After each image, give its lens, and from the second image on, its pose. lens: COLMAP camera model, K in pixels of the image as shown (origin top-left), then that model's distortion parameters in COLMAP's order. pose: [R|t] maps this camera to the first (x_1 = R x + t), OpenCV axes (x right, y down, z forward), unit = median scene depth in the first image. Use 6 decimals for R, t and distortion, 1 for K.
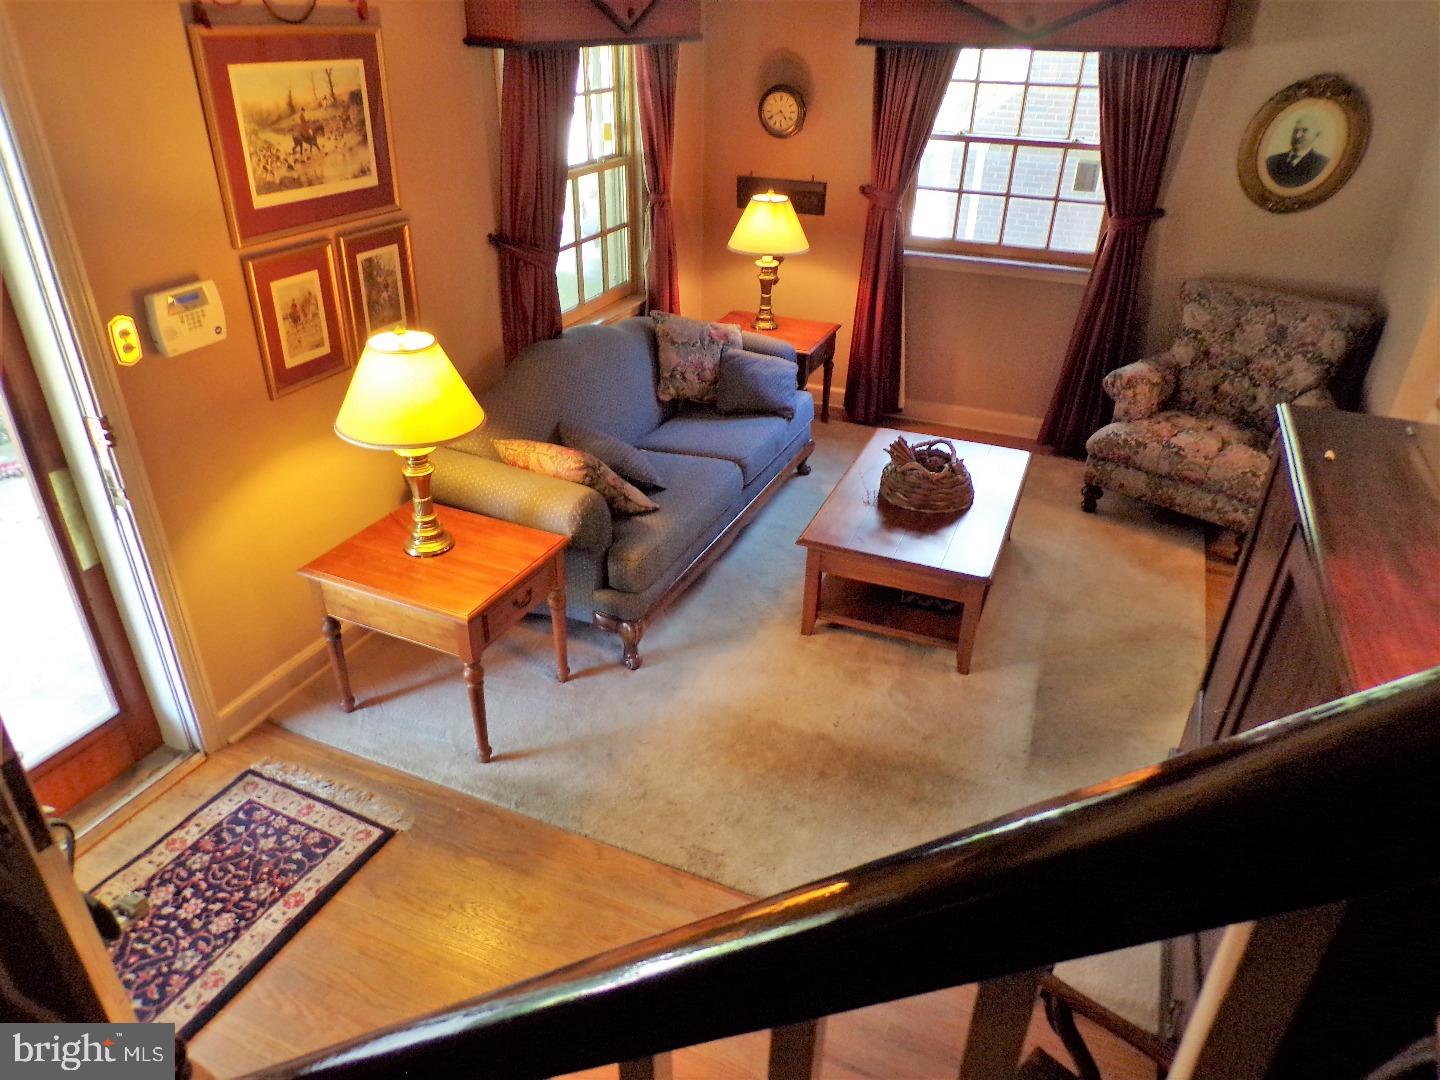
lens RADIAL K [[980.5, 0, 718.4], [0, 980.5, 550.4], [0, 0, 1]] dist [-0.009246, 0.030113]
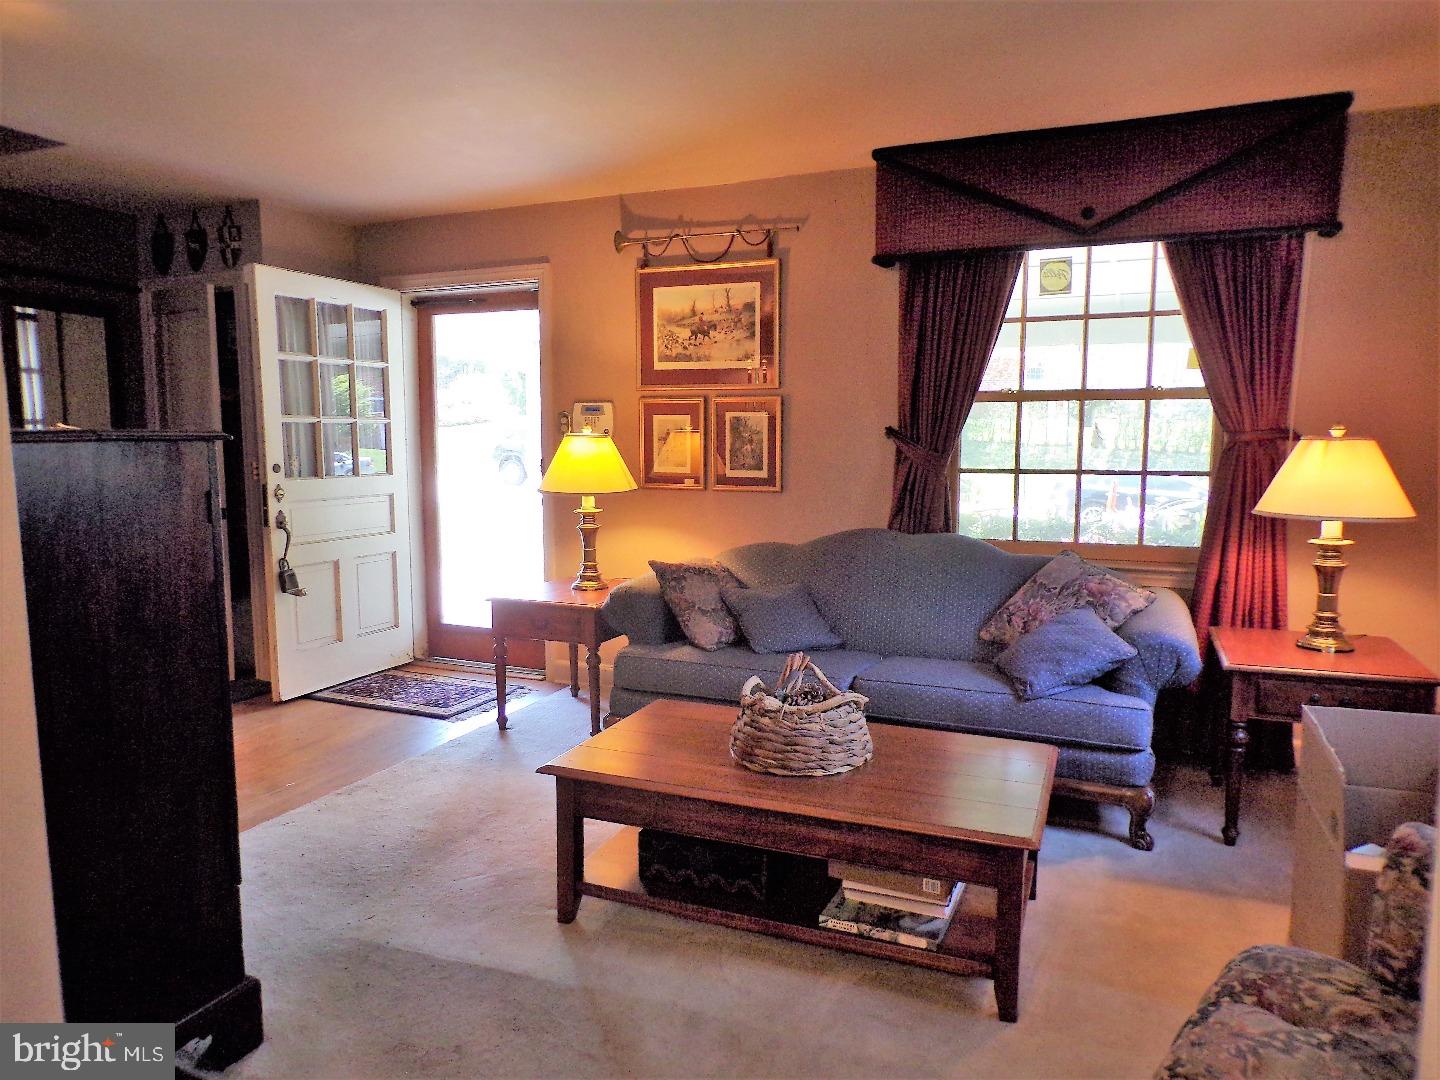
lens RADIAL K [[980.5, 0, 718.4], [0, 980.5, 550.4], [0, 0, 1]] dist [-0.009246, 0.030113]
pose [[-0.007953, 0.092731, -0.995659, 1.115884], [-0.492740, 0.866055, 0.084596, -0.266467], [0.870140, 0.491274, 0.038805, 1.125205]]
